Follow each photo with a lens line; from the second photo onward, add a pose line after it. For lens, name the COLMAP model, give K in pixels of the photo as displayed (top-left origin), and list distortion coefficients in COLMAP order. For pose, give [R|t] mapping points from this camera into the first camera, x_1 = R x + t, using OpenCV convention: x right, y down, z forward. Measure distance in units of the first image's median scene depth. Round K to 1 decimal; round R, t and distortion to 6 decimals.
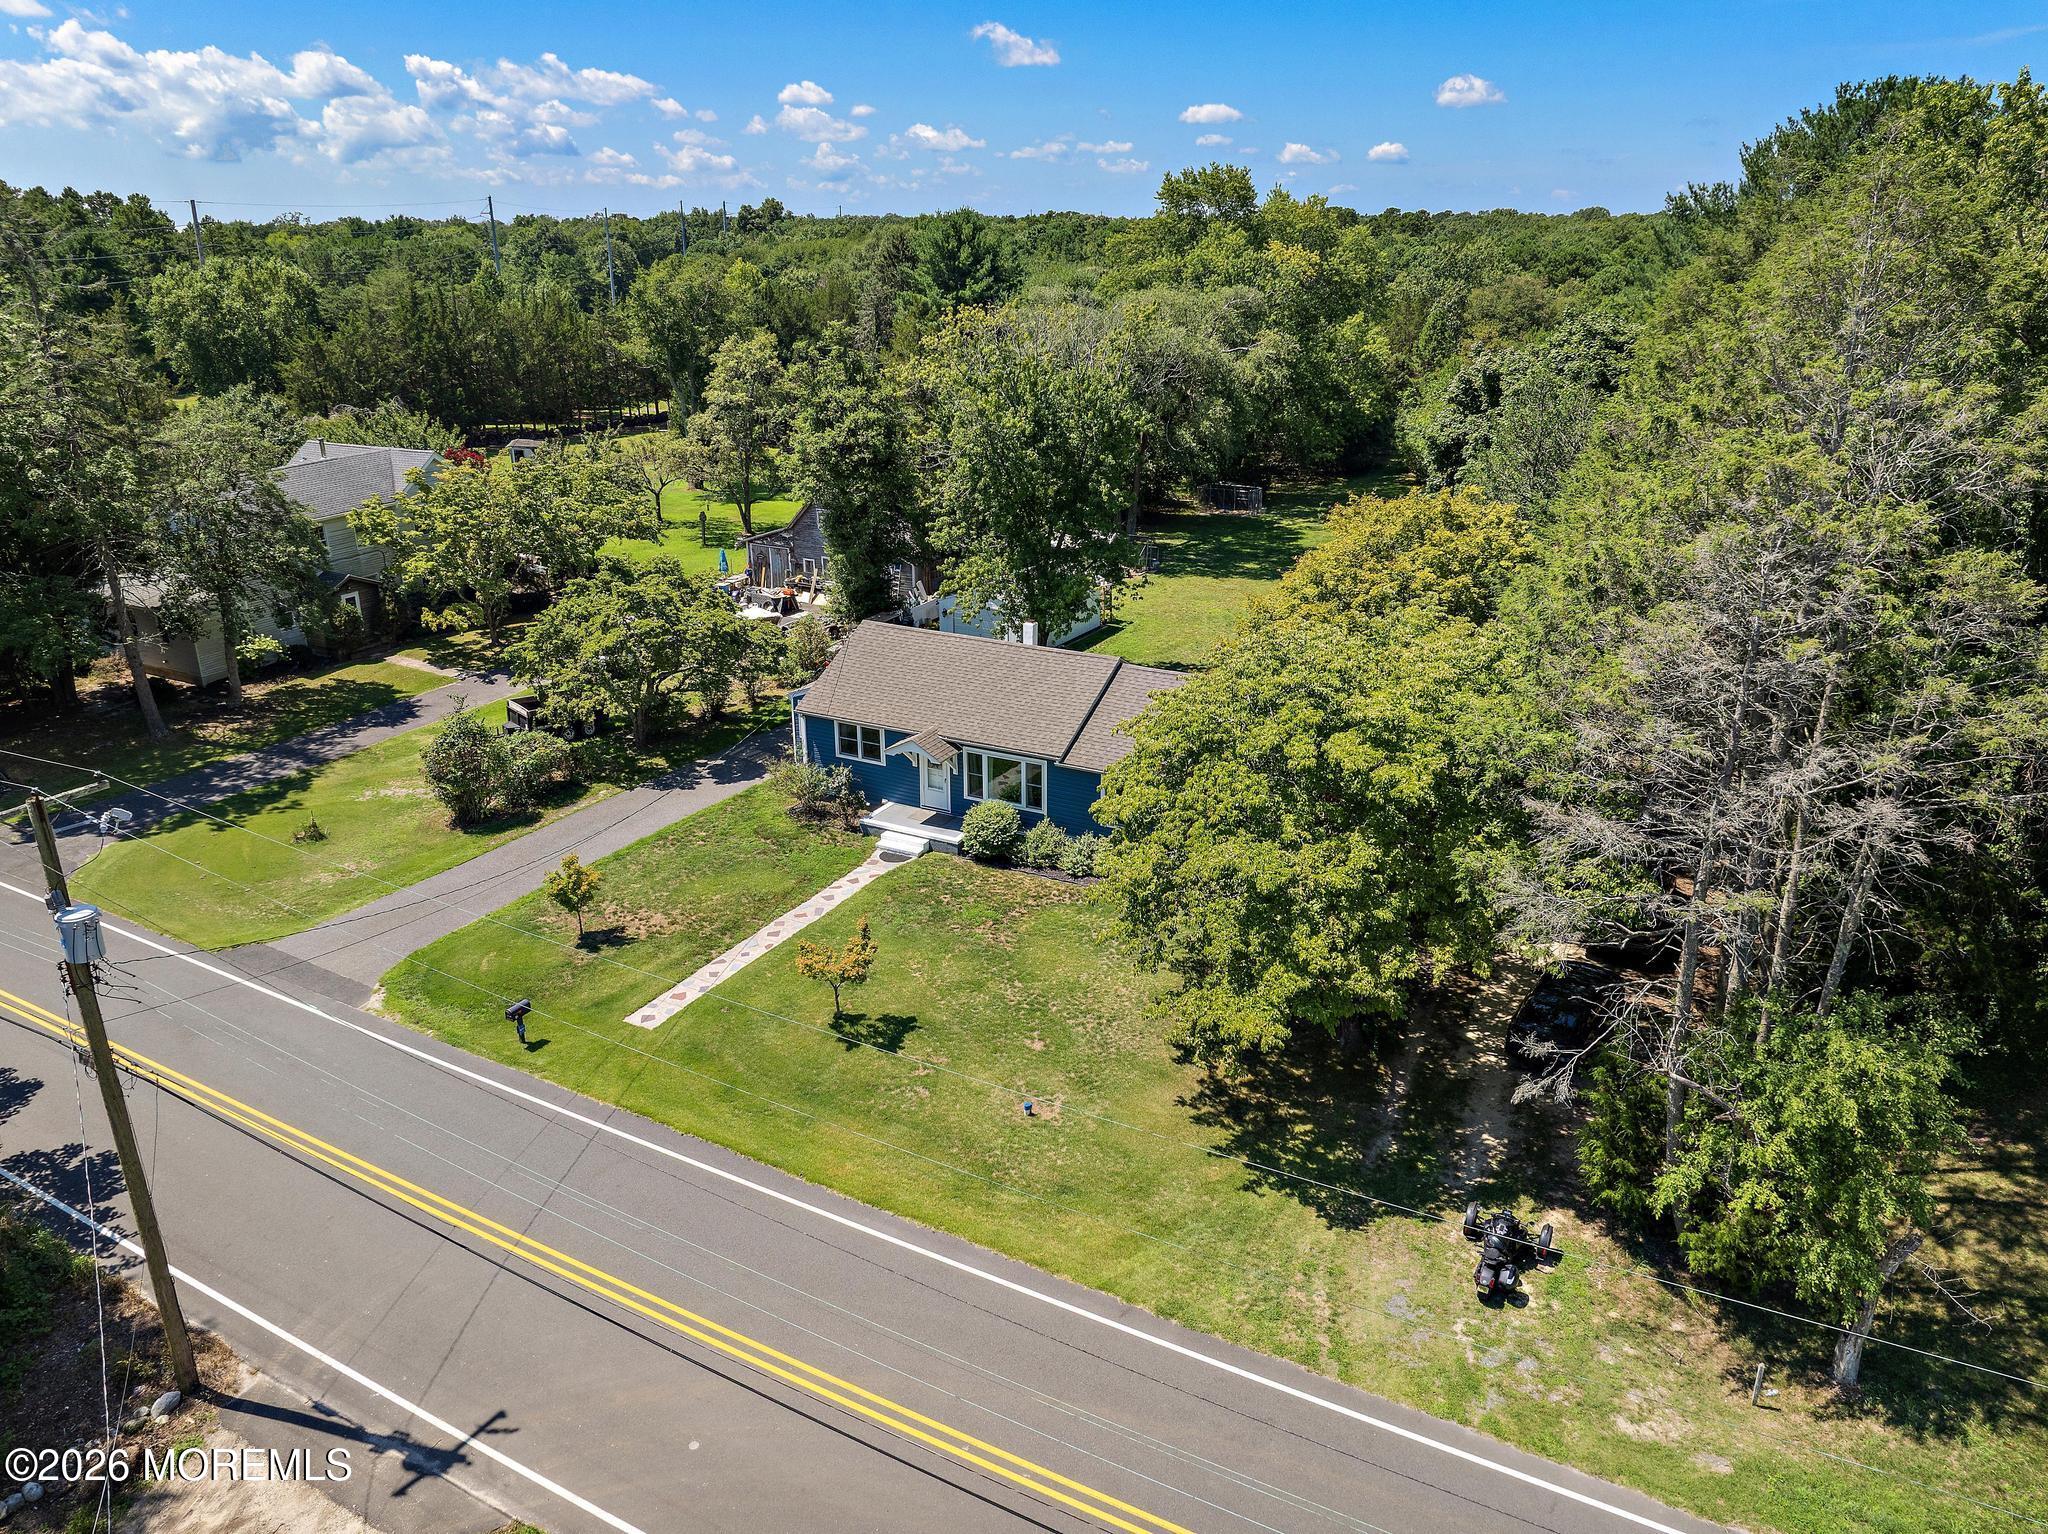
lens RADIAL K [[1444.2, 0, 1035.2], [0, 1444.2, 775.0], [0, 0, 1]] dist [-0.044555, 0.000481]
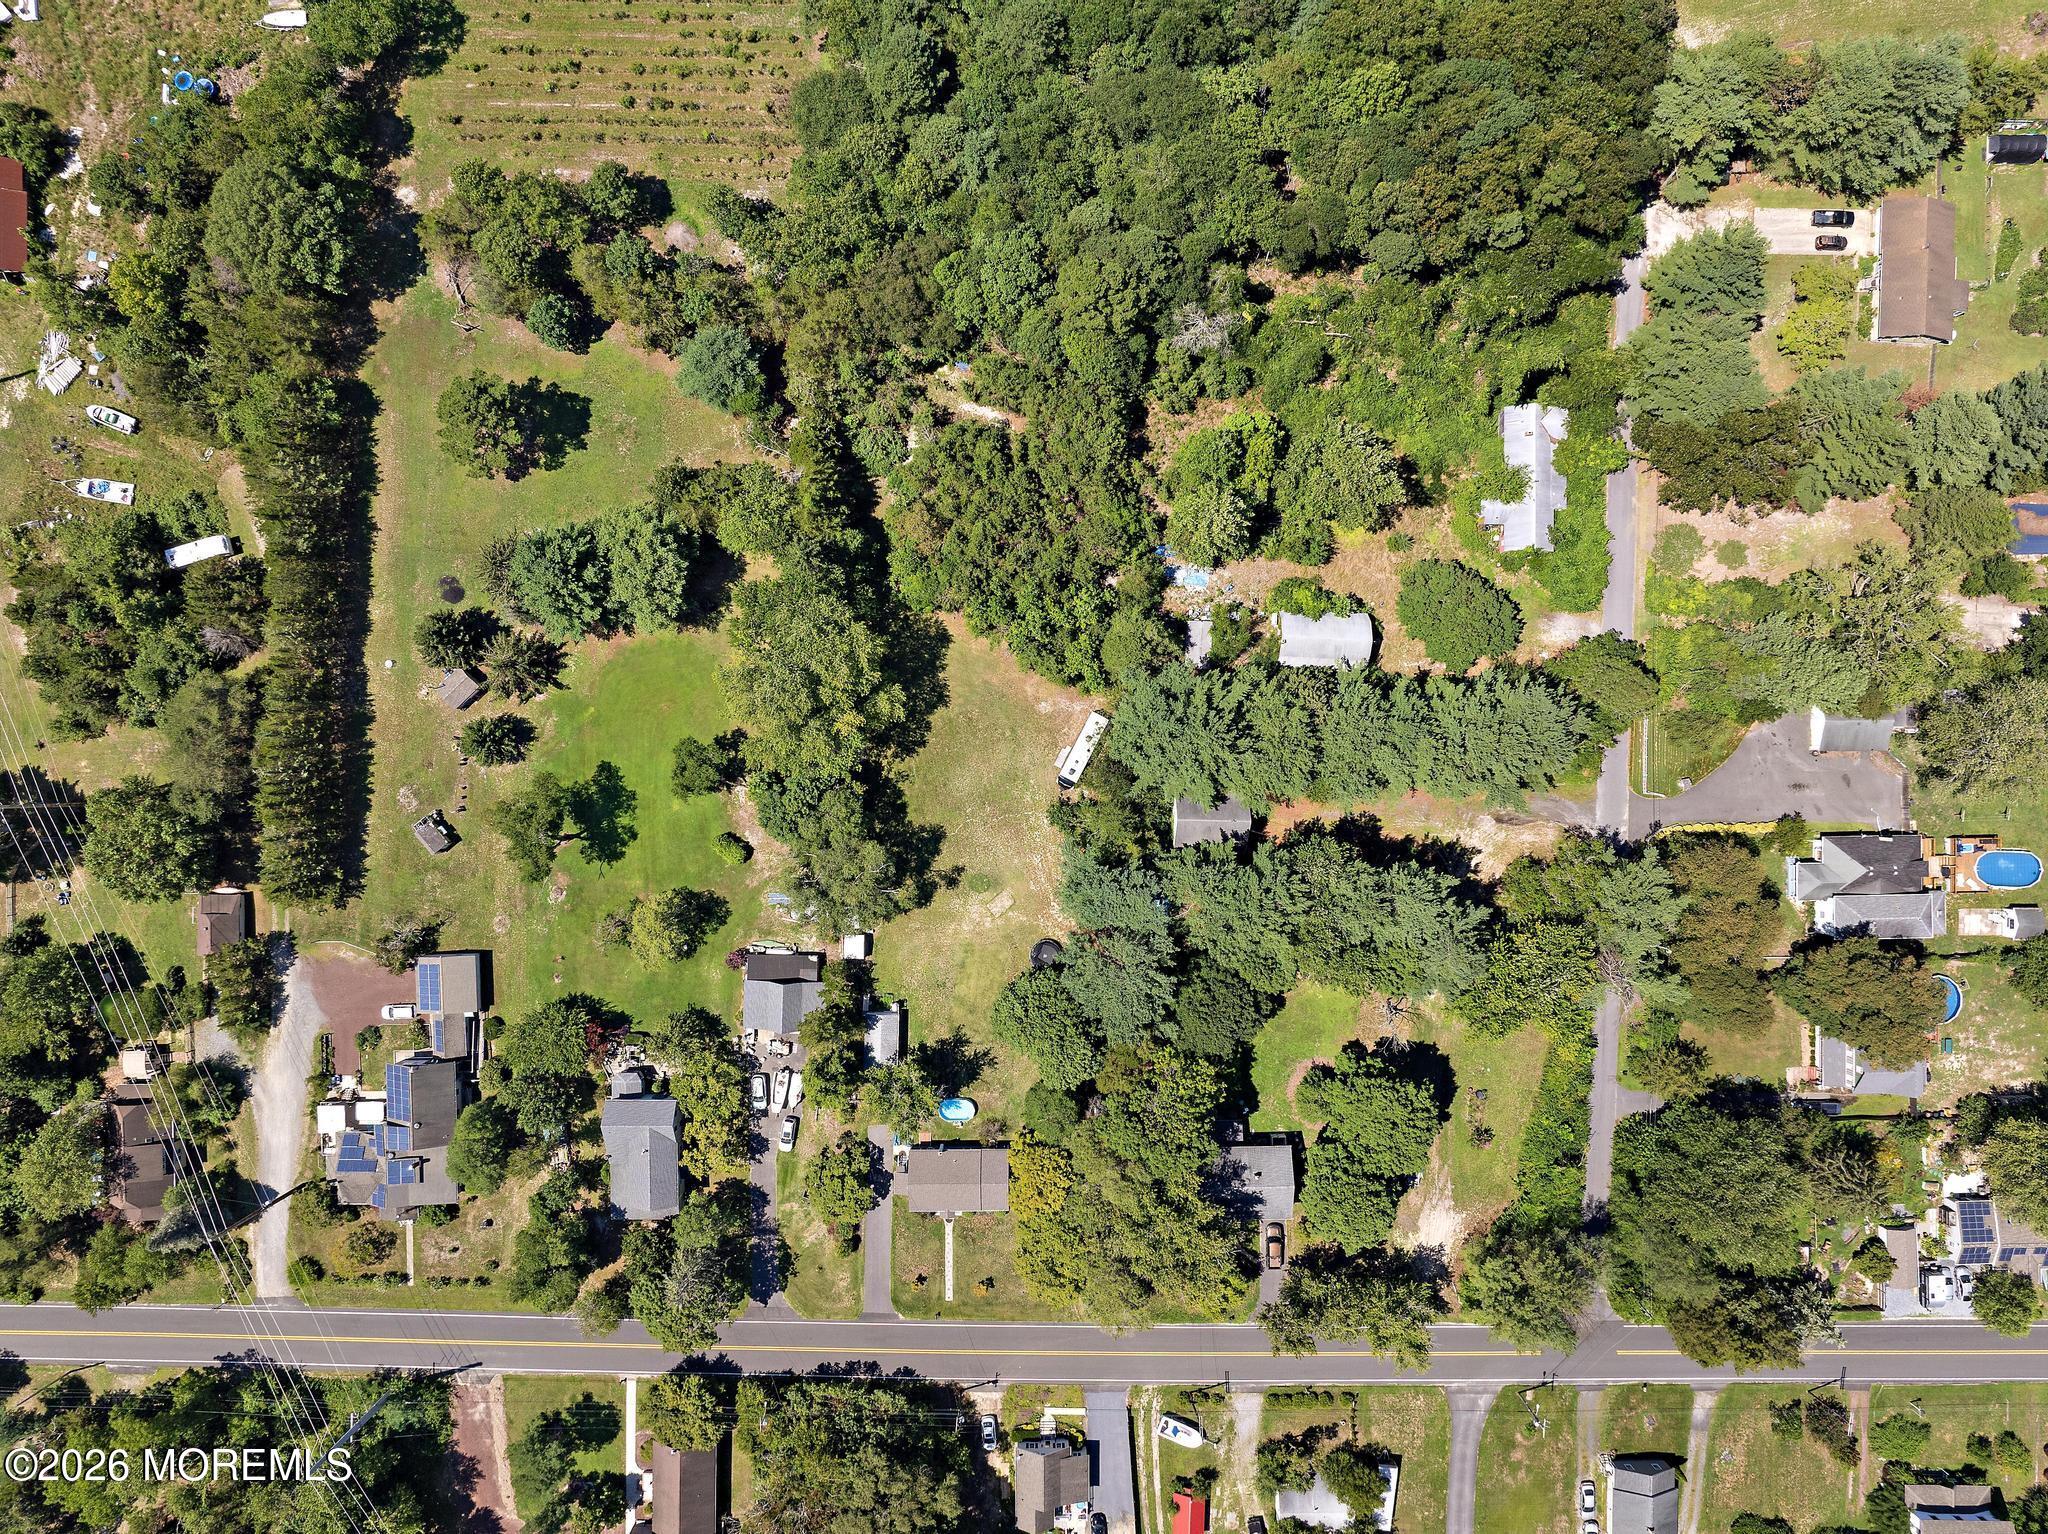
lens RADIAL K [[1436.7, 0, 1031.2], [0, 1436.7, 763.6], [0, 0, 1]] dist [-0.007151, -0.071959]
pose [[0.880568, -0.473902, 0.004090, 0.904719], [0.166518, 0.317467, 0.933534, -5.223441], [-0.443702, -0.821360, 0.358464, 0.513491]]
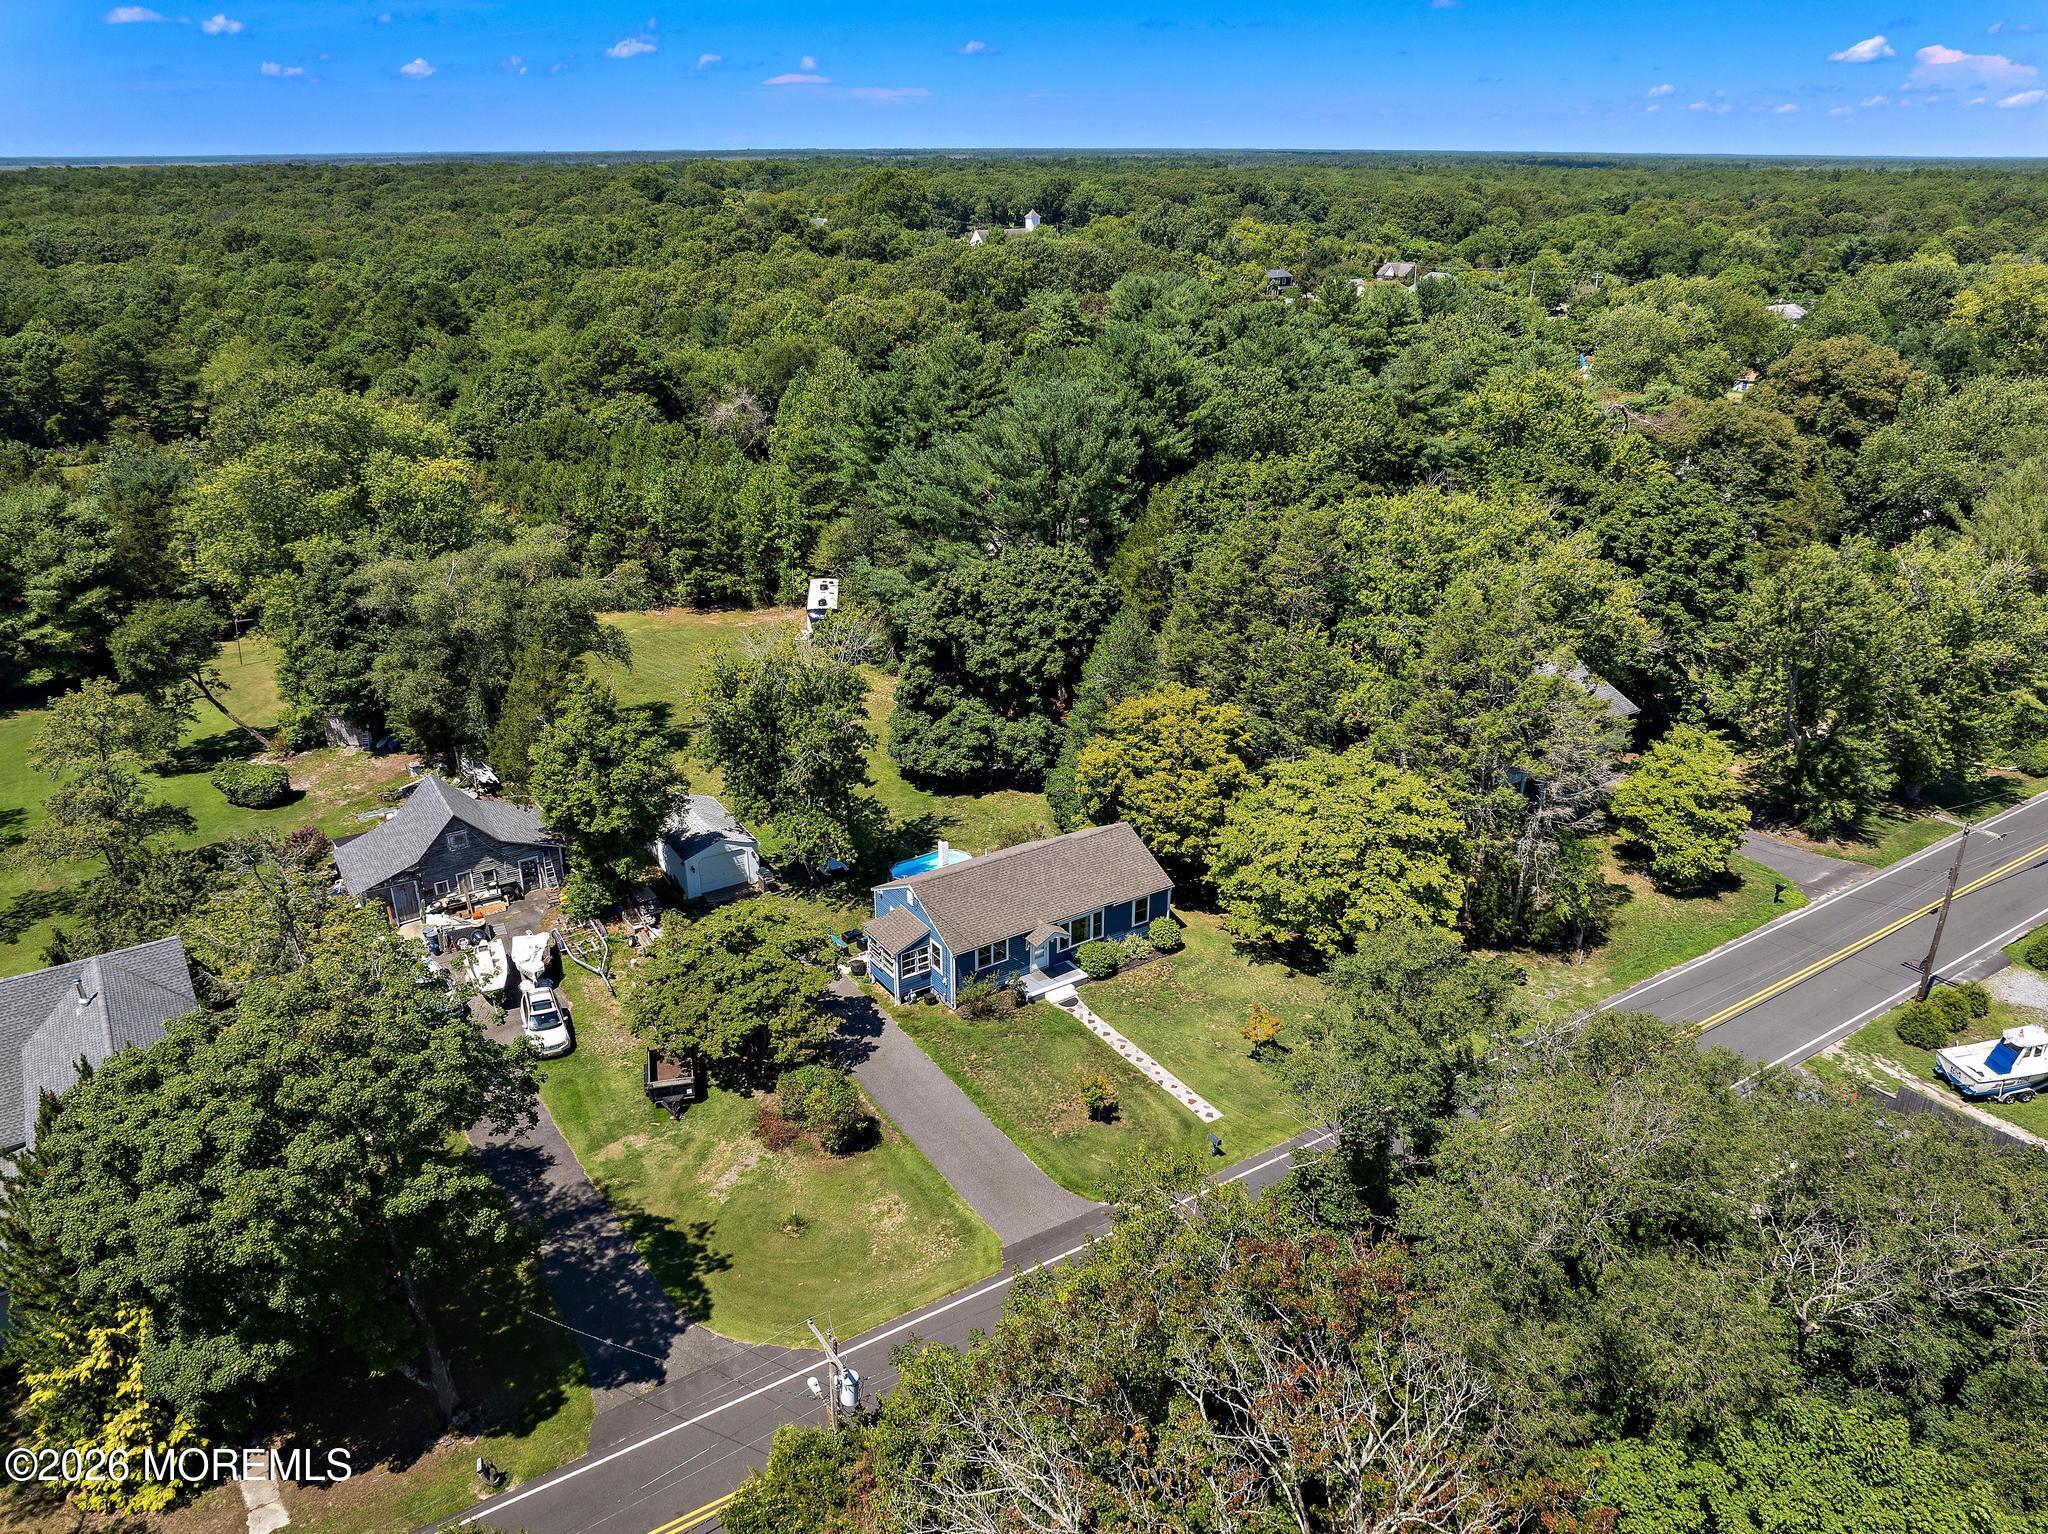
lens RADIAL K [[1459.6, 0, 1024.0], [0, 1459.6, 767.0], [0, 0, 1]] dist [-0.033219, -0.002802]
pose [[0.473706, -0.346933, 0.809469, -1.552090], [0.314747, 0.925126, 0.212311, -0.630872], [-0.822518, 0.154205, 0.547434, 0.120522]]
